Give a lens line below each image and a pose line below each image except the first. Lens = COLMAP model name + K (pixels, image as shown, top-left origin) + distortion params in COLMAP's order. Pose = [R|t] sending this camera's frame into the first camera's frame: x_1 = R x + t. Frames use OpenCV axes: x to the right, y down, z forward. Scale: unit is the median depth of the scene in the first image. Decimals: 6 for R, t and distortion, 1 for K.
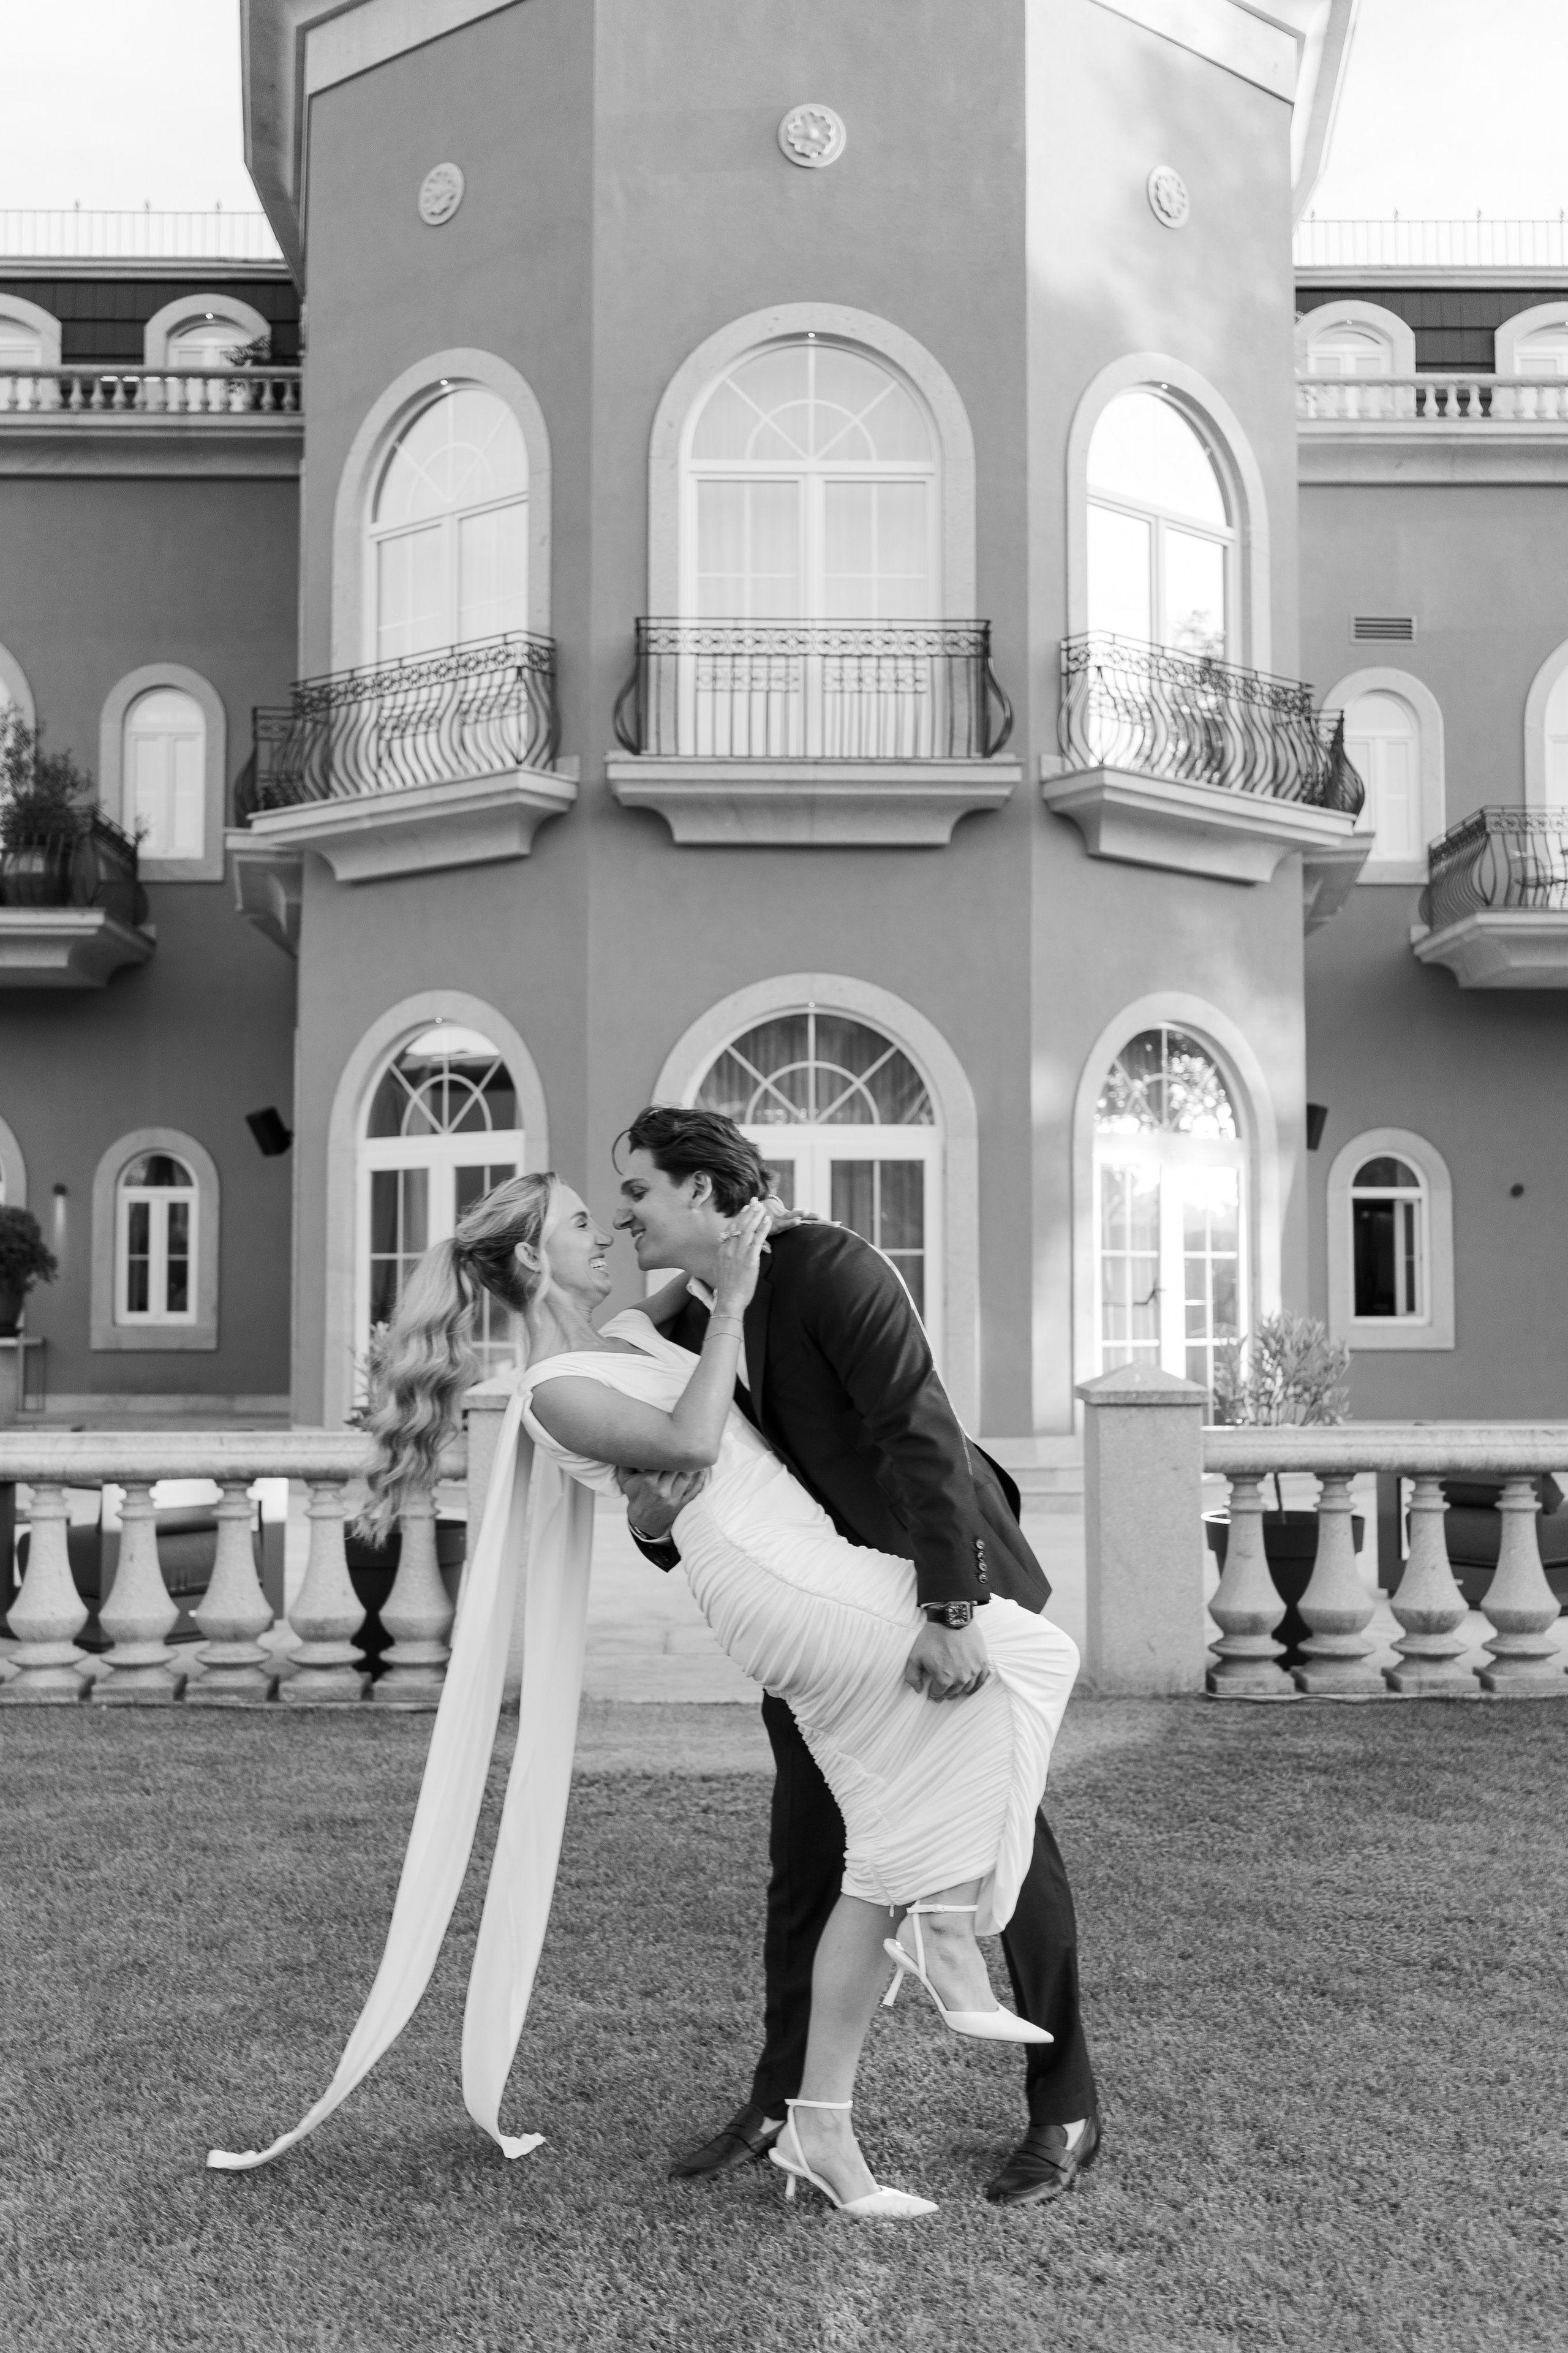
lens RADIAL K [[2467.5, 0, 776.0], [0, 2467.5, 1165.1], [0, 0, 1]] dist [-0.003121, 0.000000]
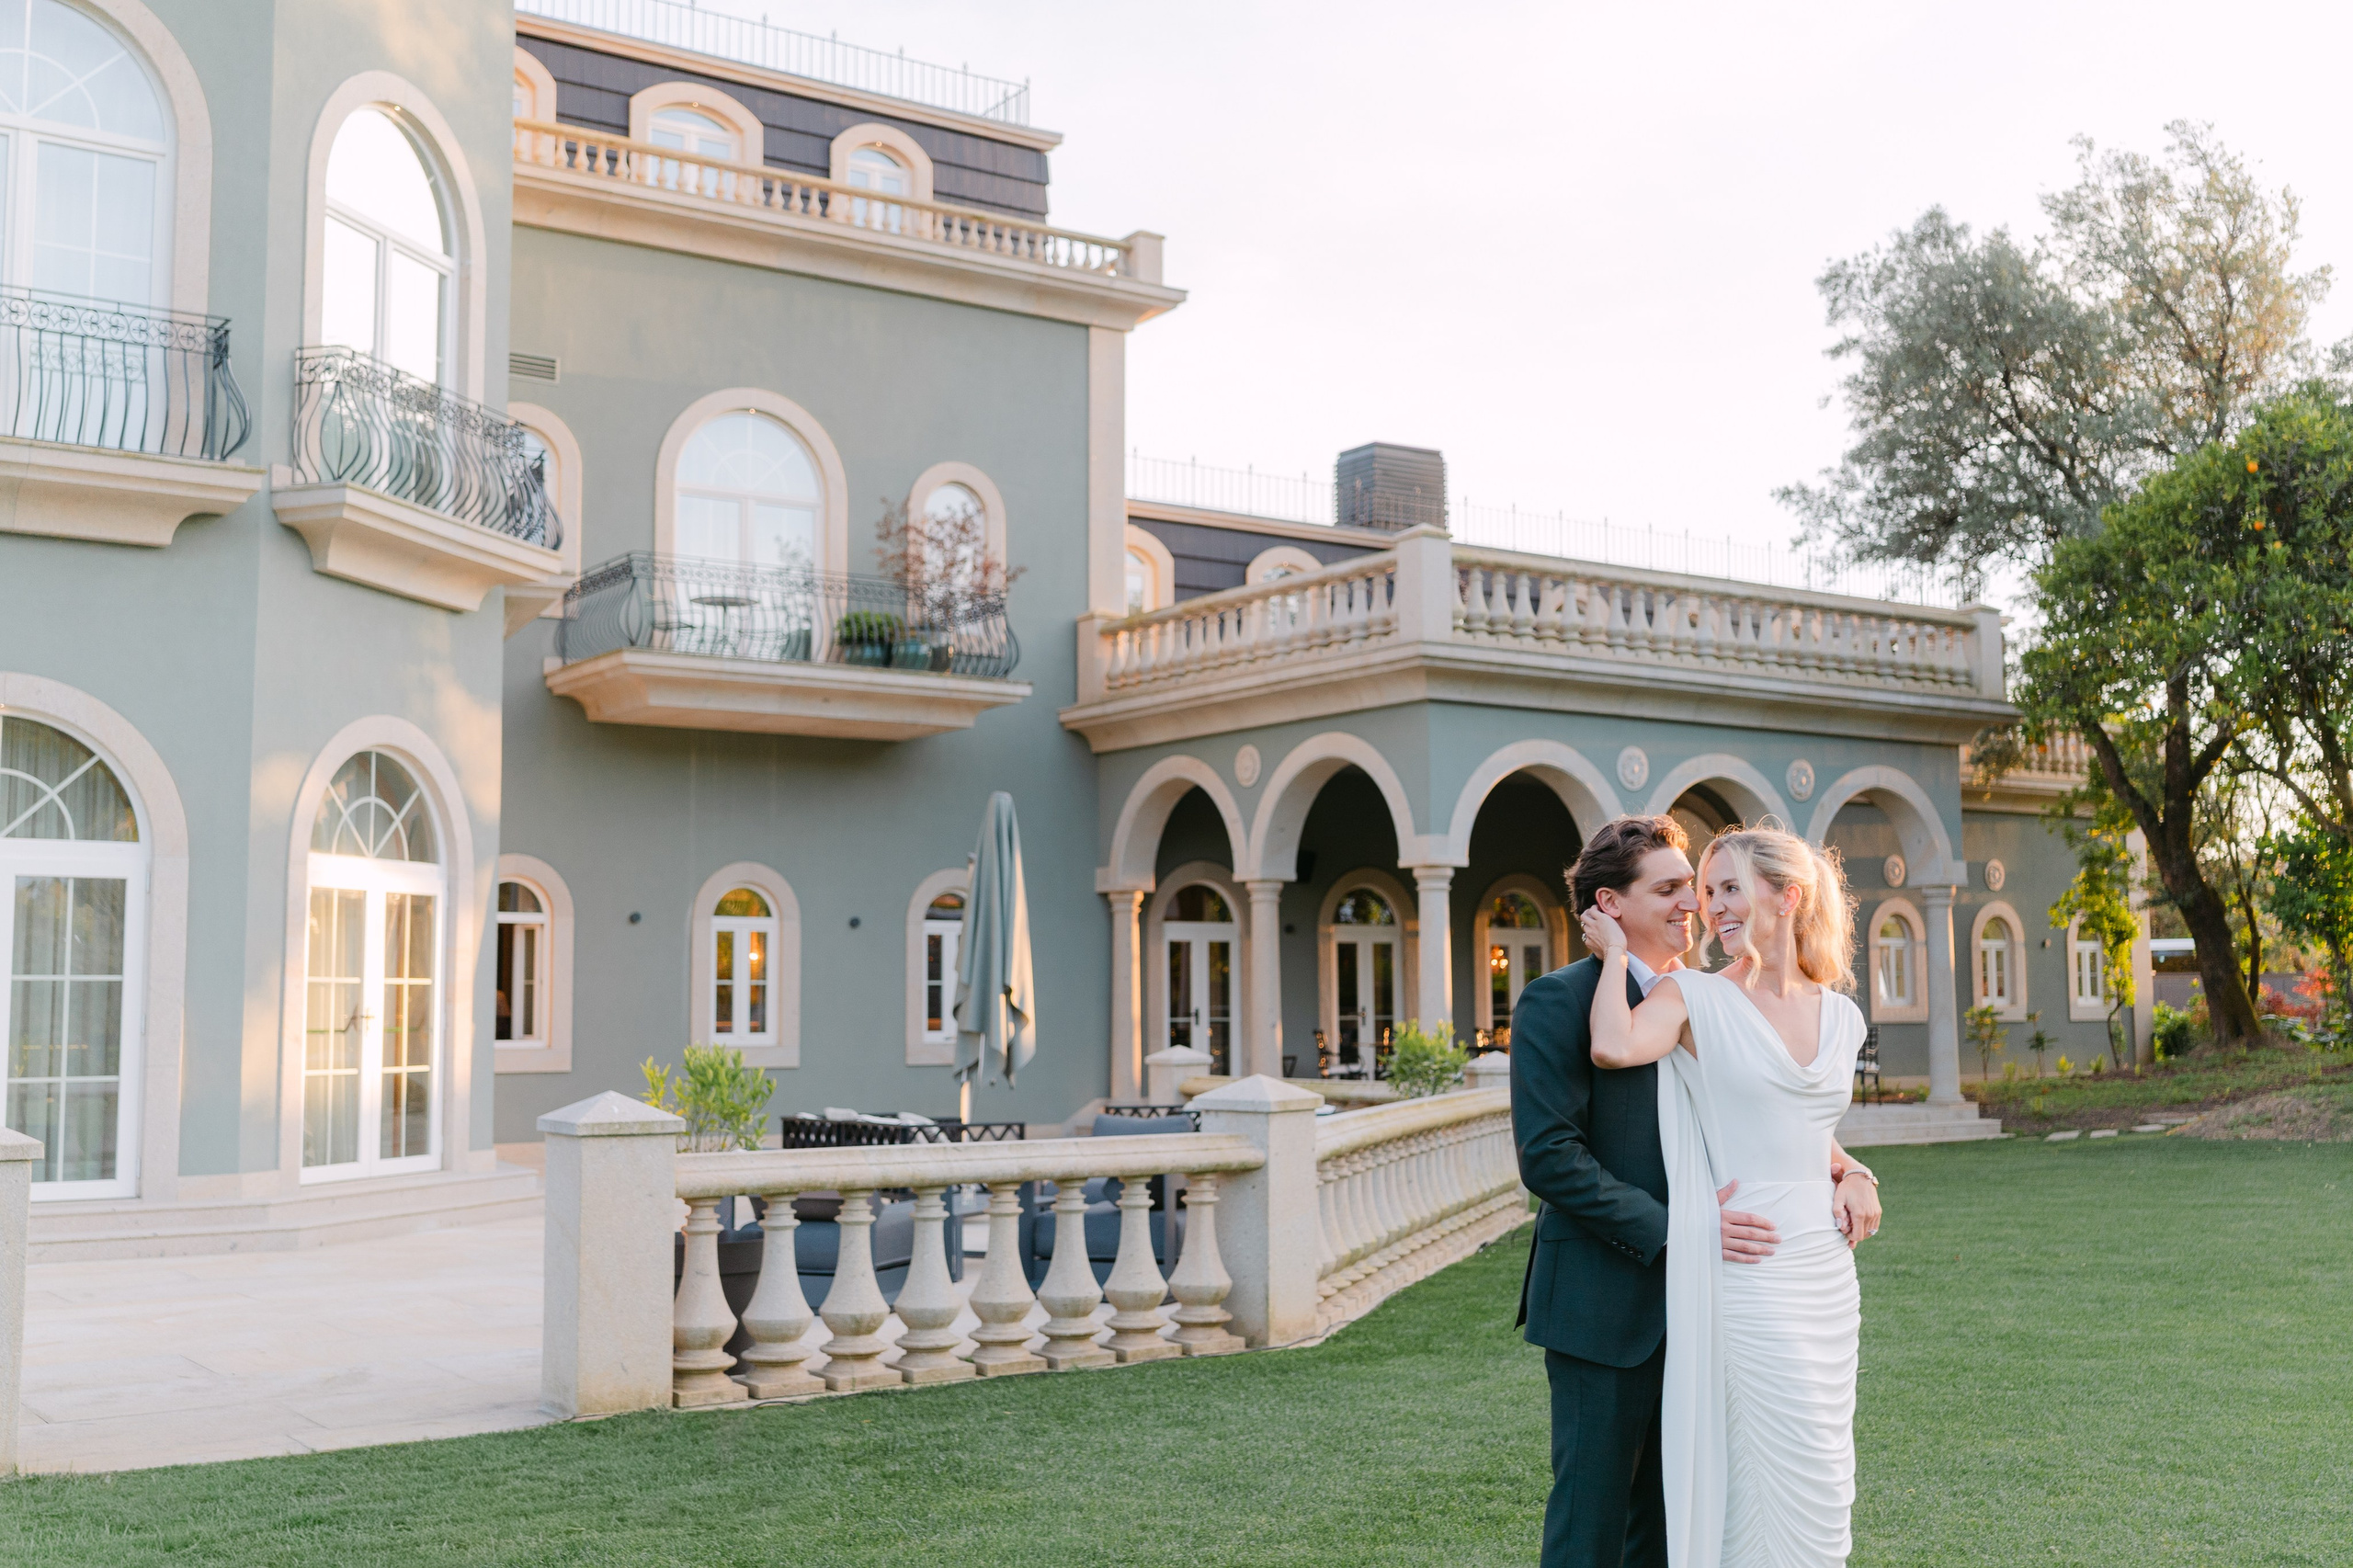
lens RADIAL K [[2467.7, 0, 1195.6], [0, 2467.7, 805.0], [0, 0, 1]] dist [-0.003121, 0.000000]
pose [[0.829132, 0.043240, 0.557379, -0.123901], [-0.026229, 0.998915, -0.038476, -0.004661], [-0.558438, 0.017283, 0.829366, -0.002825]]
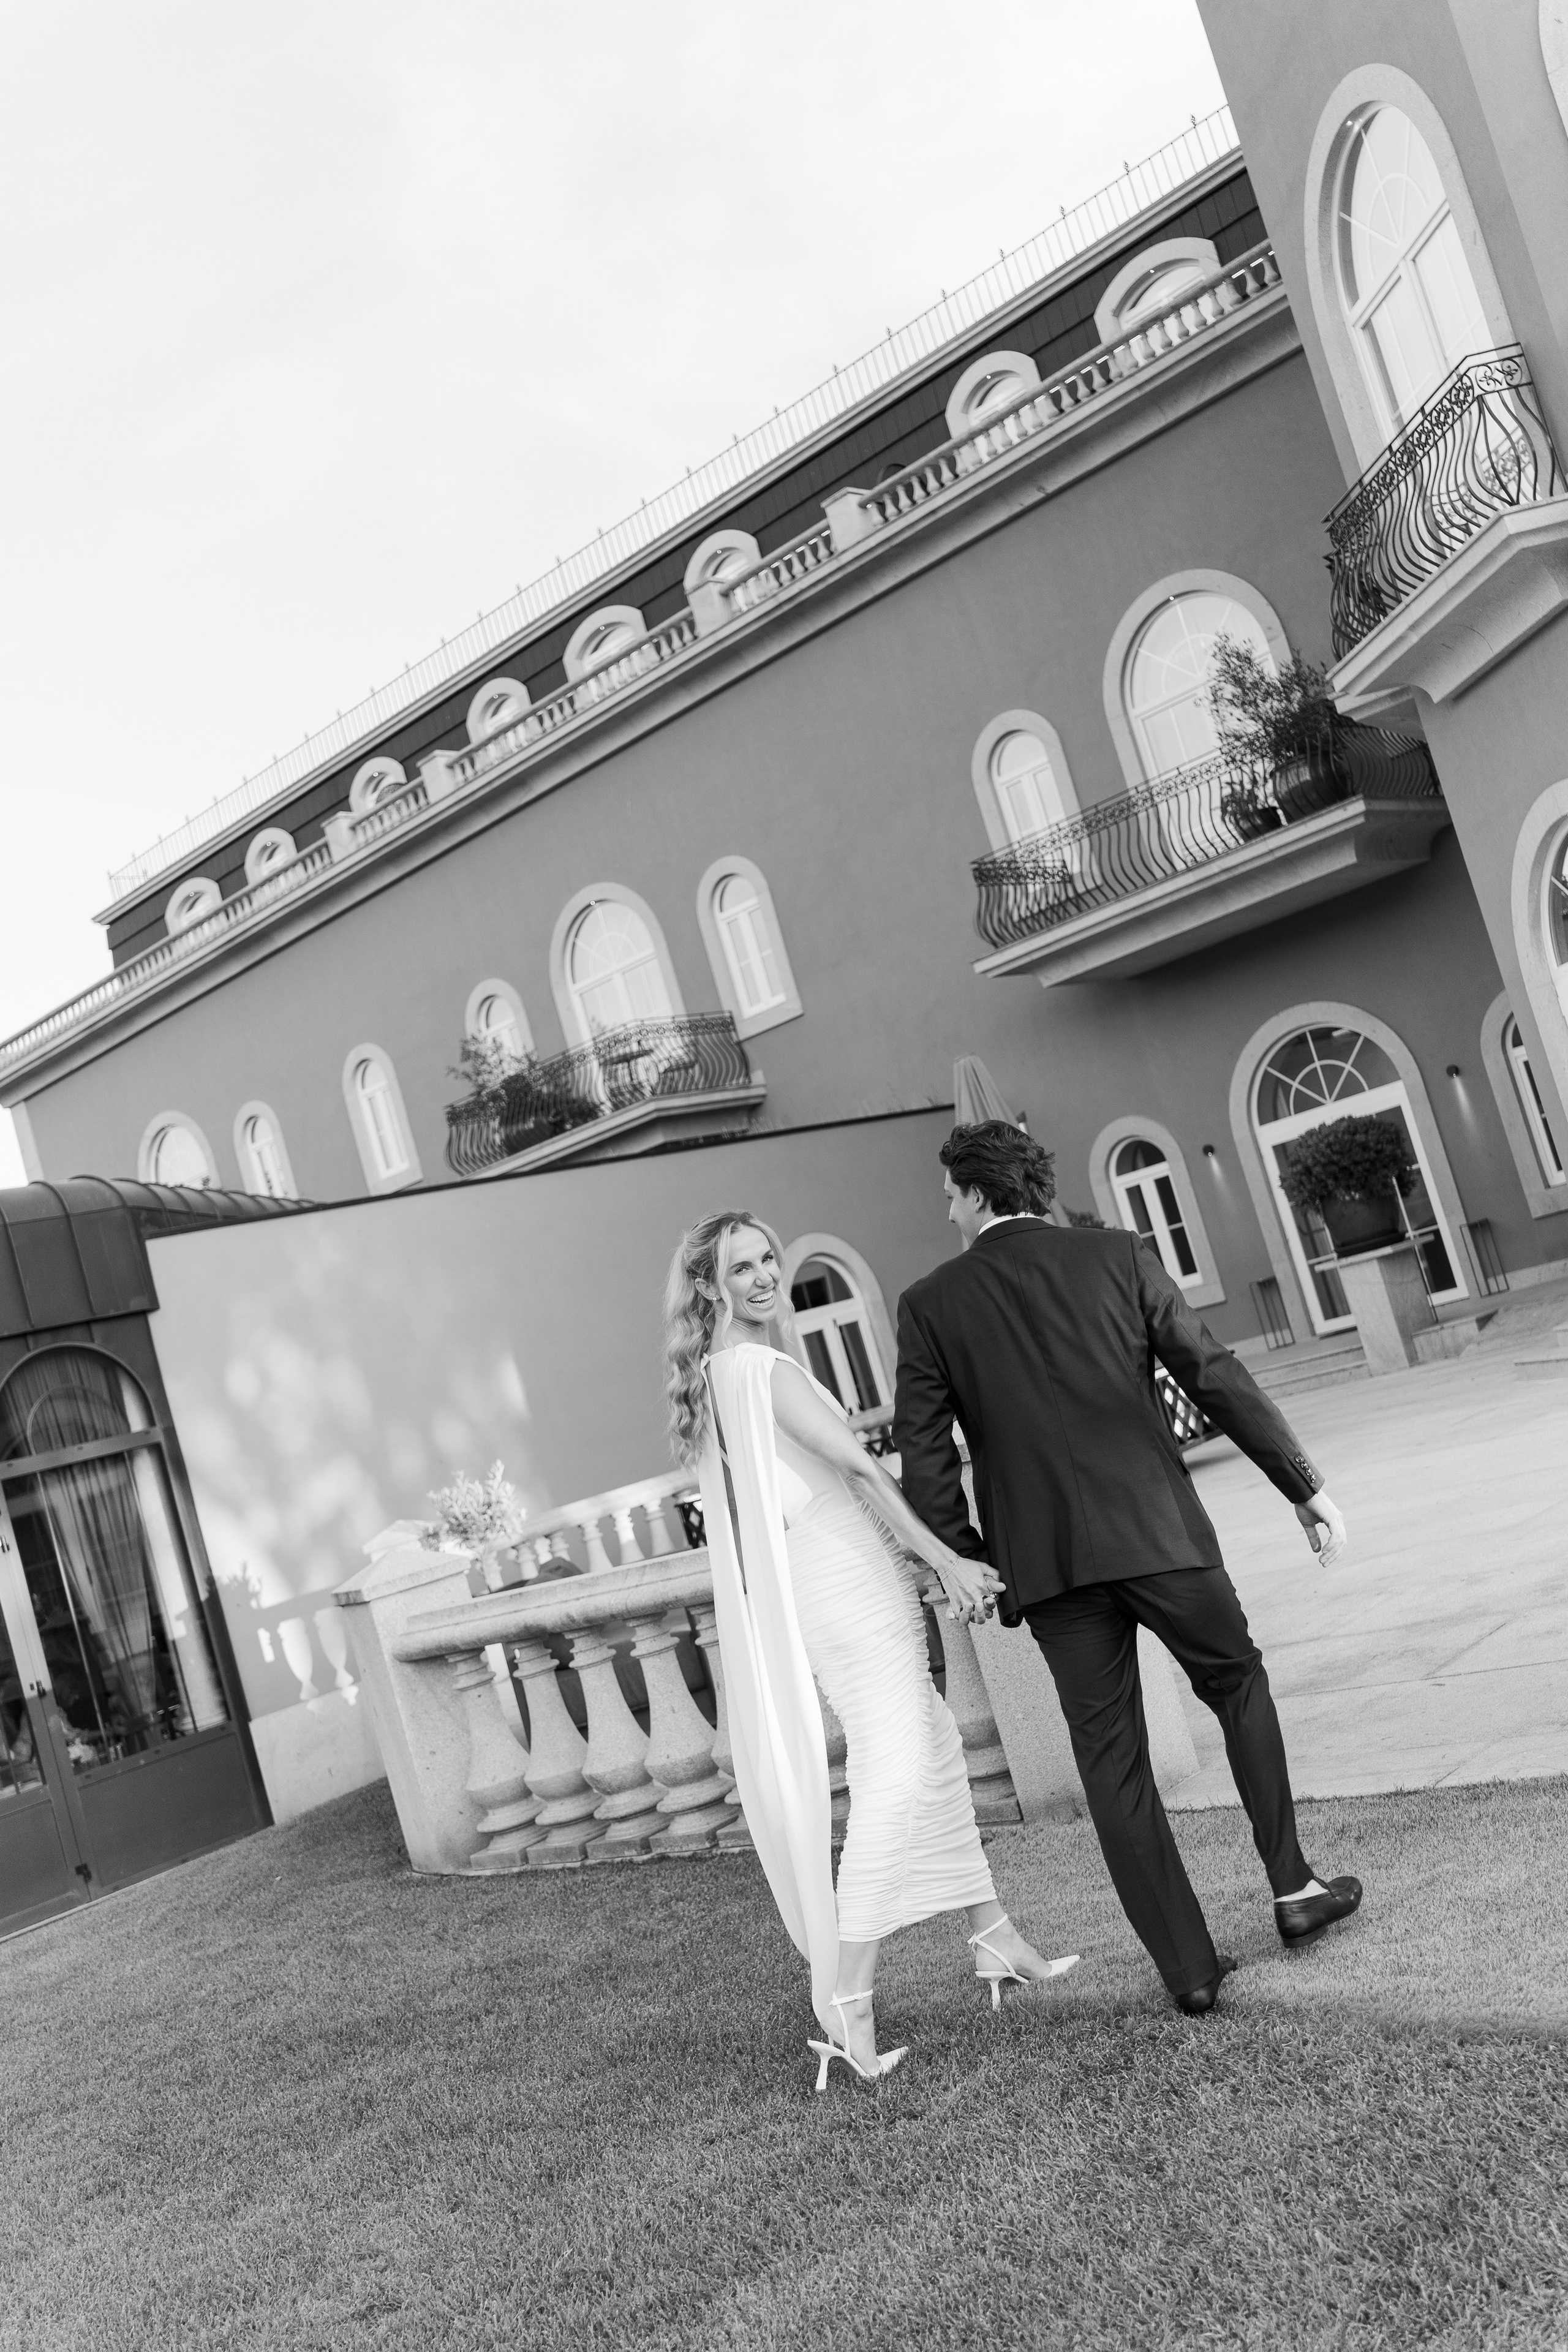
lens RADIAL K [[2292.7, 0, 788.8], [0, 2292.7, 1153.6], [0, 0, 1]] dist [-0.003729, 0.000000]
pose [[0.679691, -0.262904, -0.684764, 0.199893], [0.311957, 0.948530, -0.054527, 0.012277], [0.663855, -0.176555, 0.726722, 0.217965]]
